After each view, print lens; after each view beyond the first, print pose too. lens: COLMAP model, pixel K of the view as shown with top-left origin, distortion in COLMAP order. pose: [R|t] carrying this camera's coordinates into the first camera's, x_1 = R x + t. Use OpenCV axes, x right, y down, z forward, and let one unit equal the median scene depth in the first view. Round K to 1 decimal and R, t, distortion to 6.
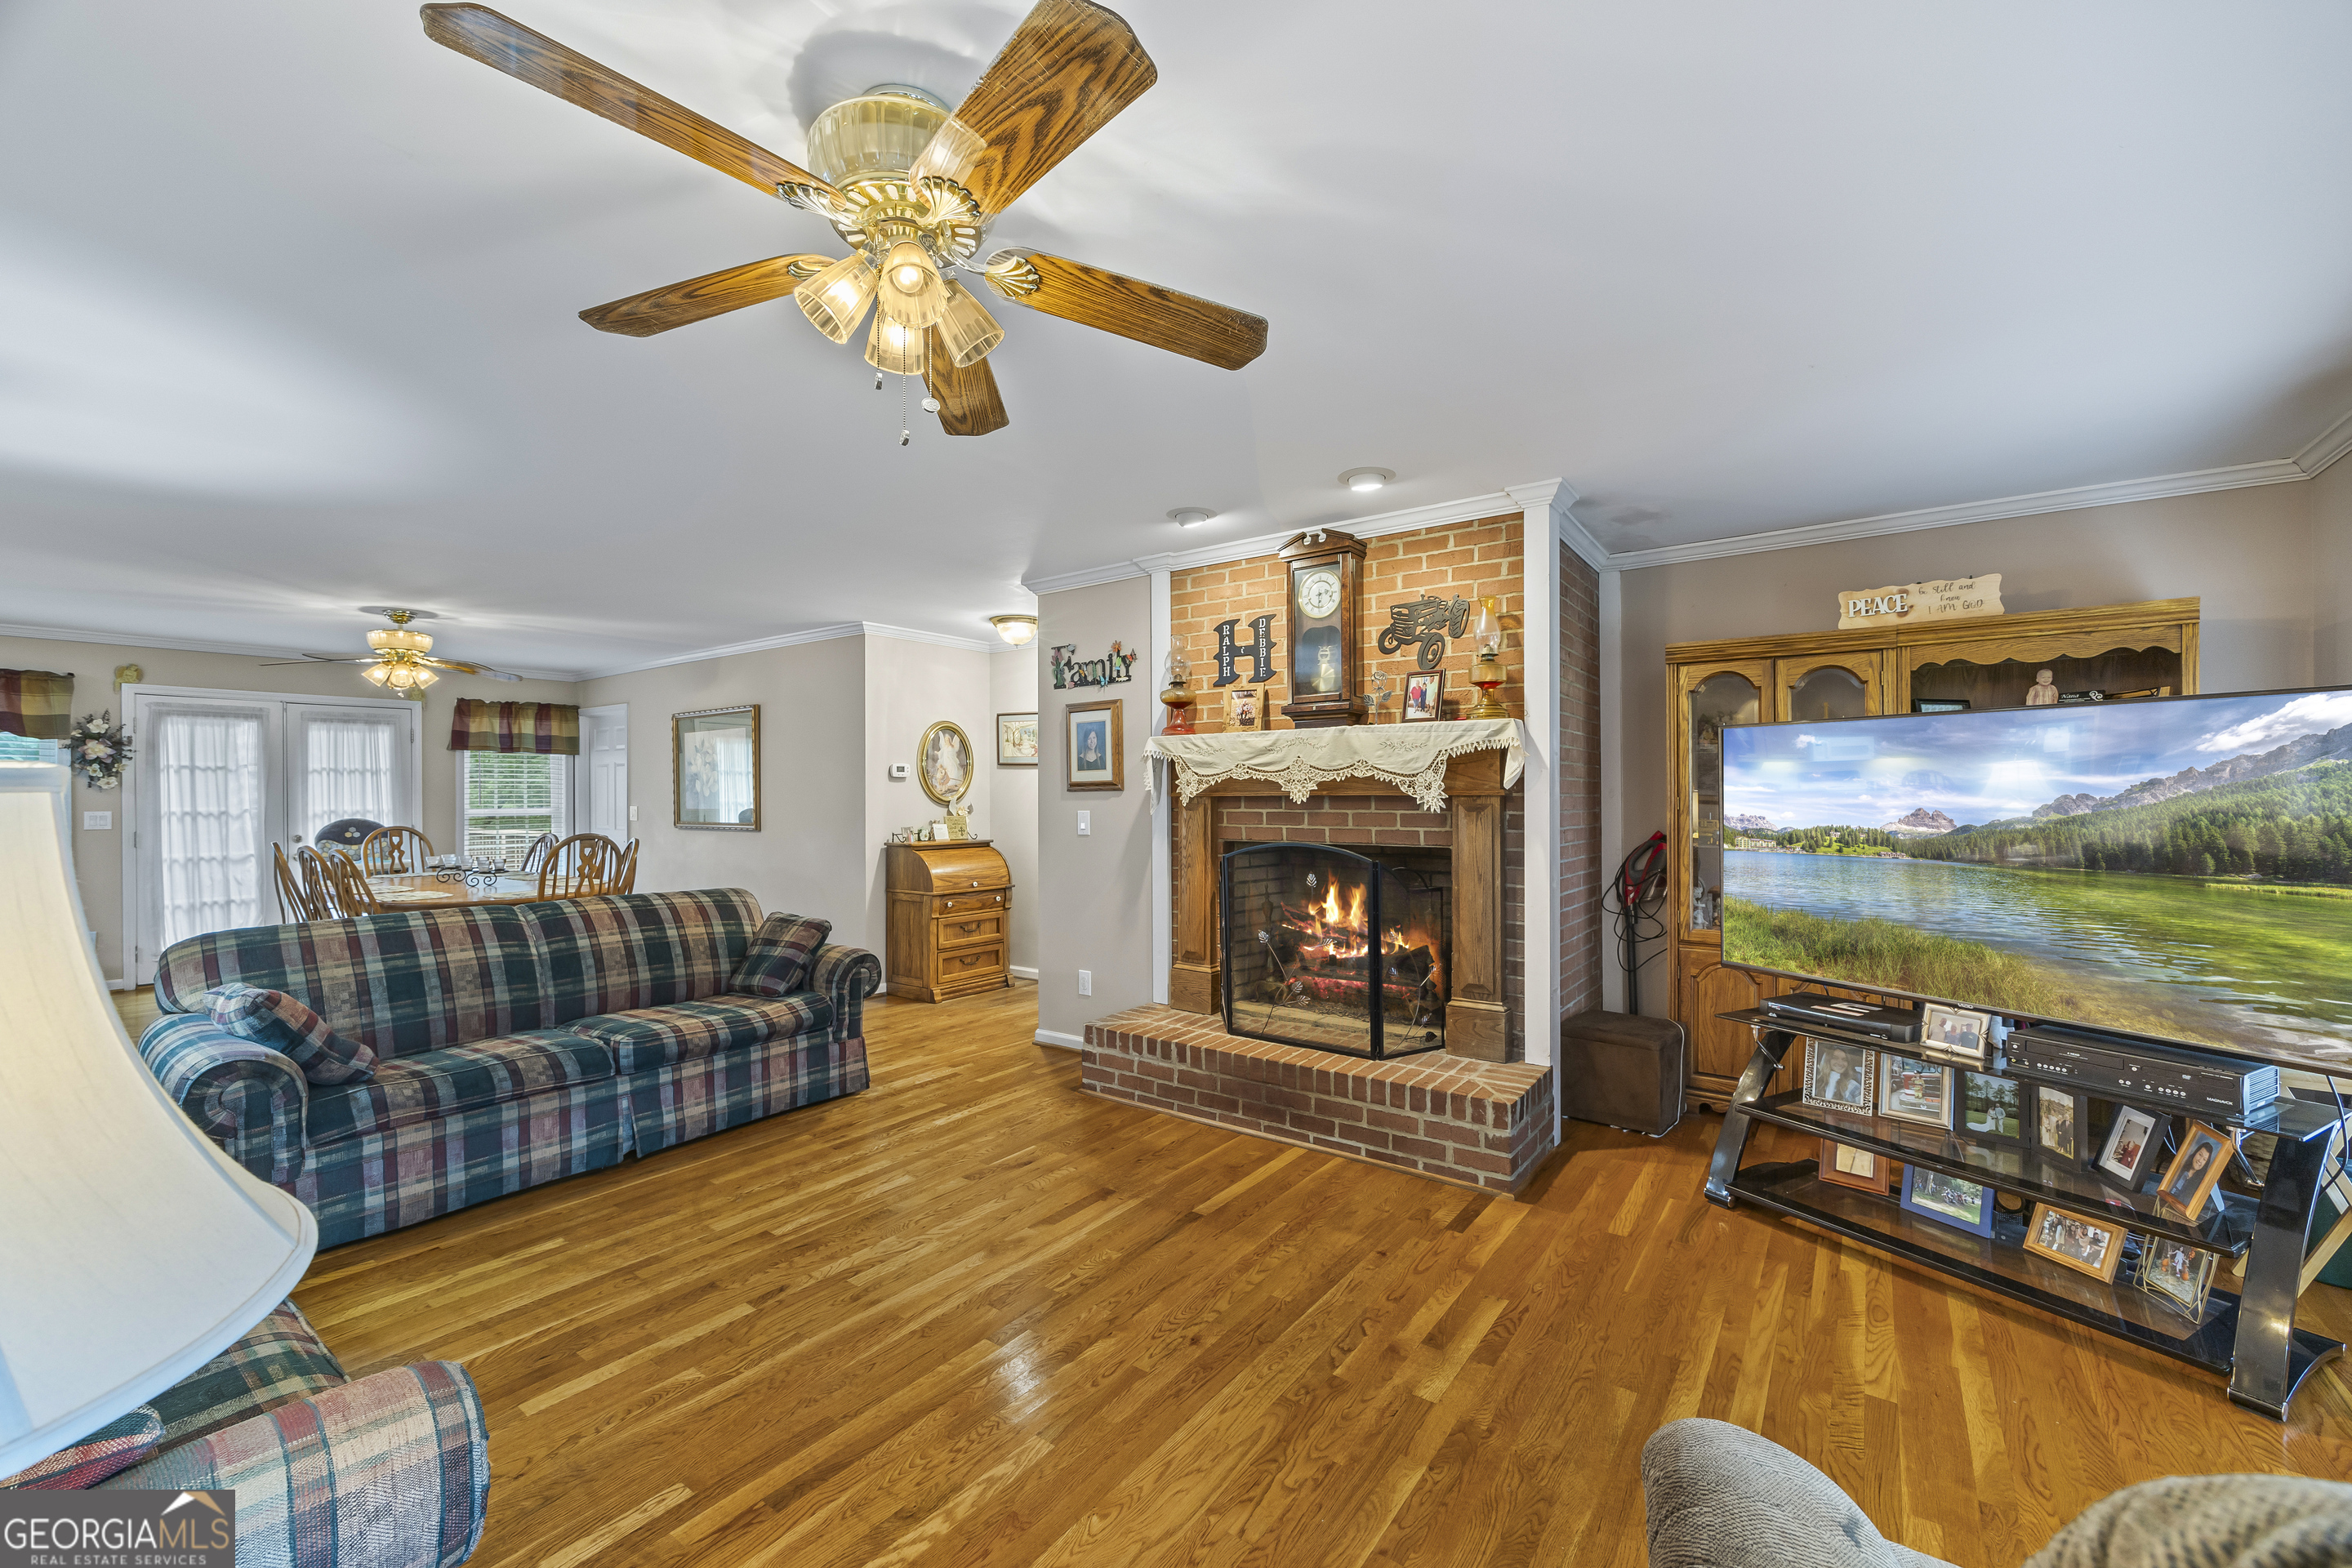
lens RADIAL K [[943.3, 0, 1183.4], [0, 943.3, 793.3], [0, 0, 1]] dist [-0.001435, -0.000283]
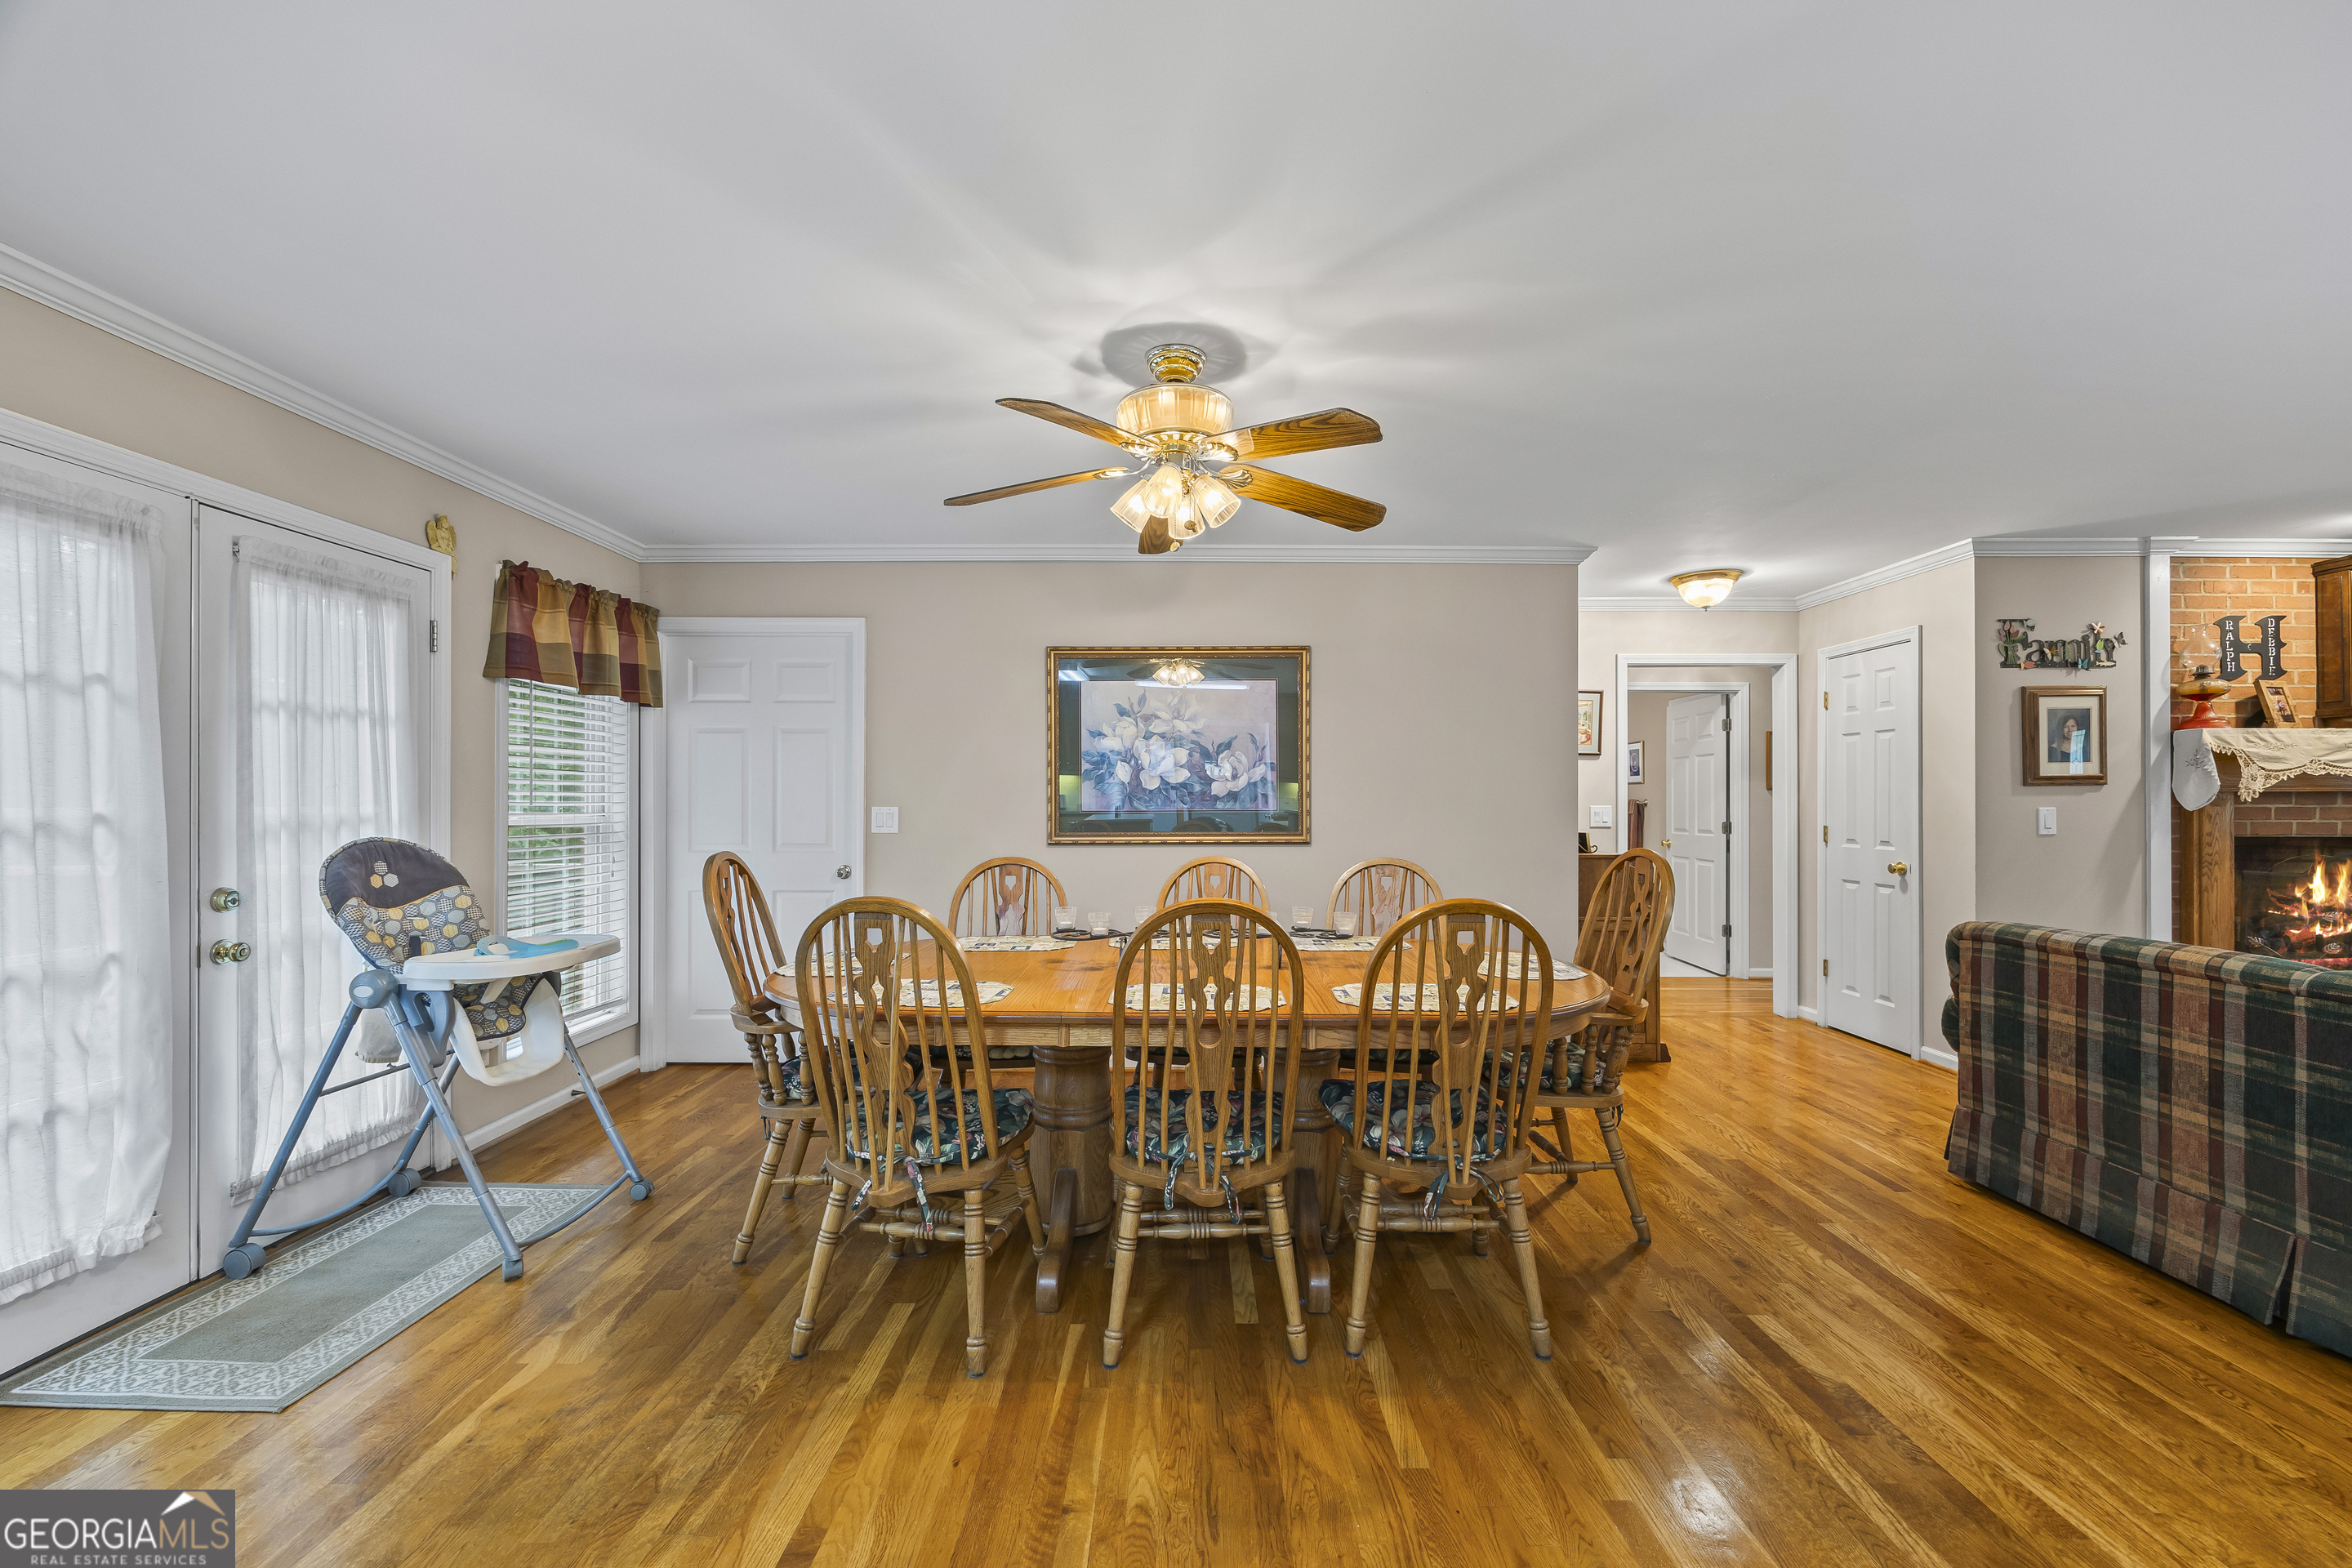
lens RADIAL K [[948.7, 0, 1182.3], [0, 948.7, 797.6], [0, 0, 1]] dist [-0.000580, -0.000384]
pose [[0.807319, 0.006004, 0.590084, -1.536607], [-0.004437, 0.999982, -0.004104, 0.019340], [-0.590098, 0.000695, 0.807331, 0.903740]]
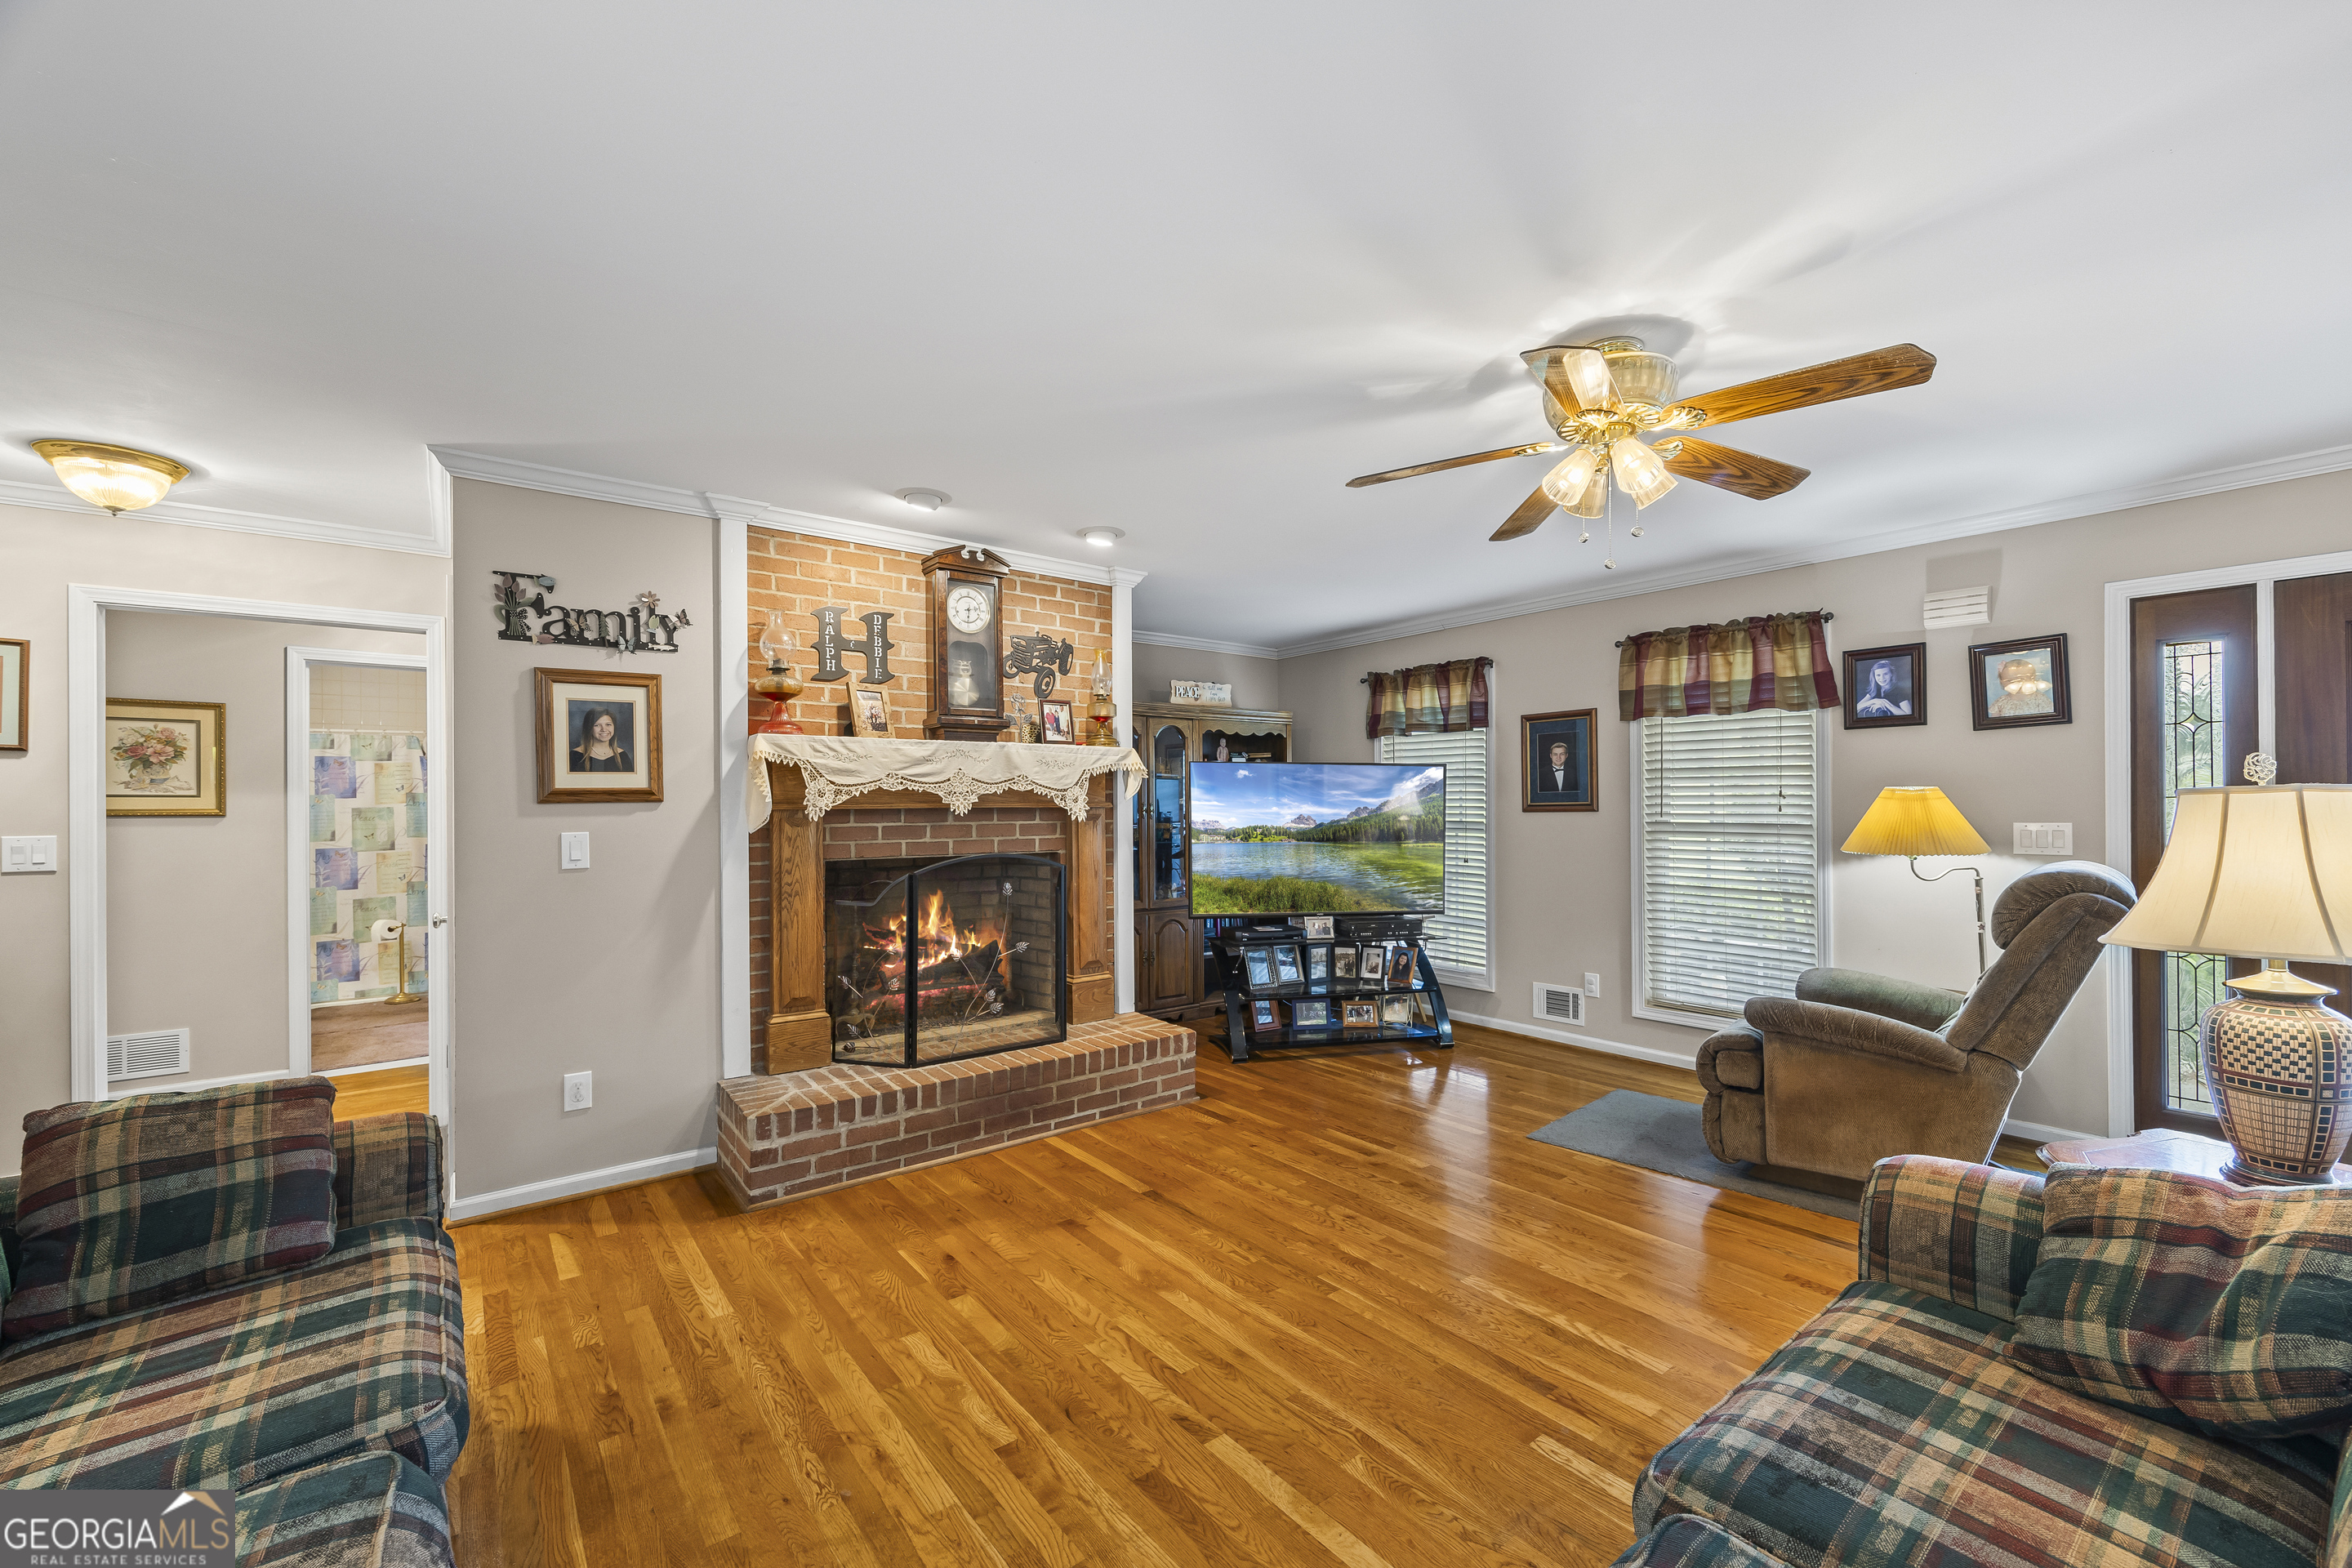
lens RADIAL K [[950.5, 0, 1181.1], [0, 950.5, 805.3], [0, 0, 1]] dist [-0.000299, -0.000390]
pose [[0.274727, 0.001972, 0.961520, -0.751628], [0.003510, 0.999989, -0.003054, 0.003436], [-0.961516, 0.004214, 0.274717, 0.483512]]
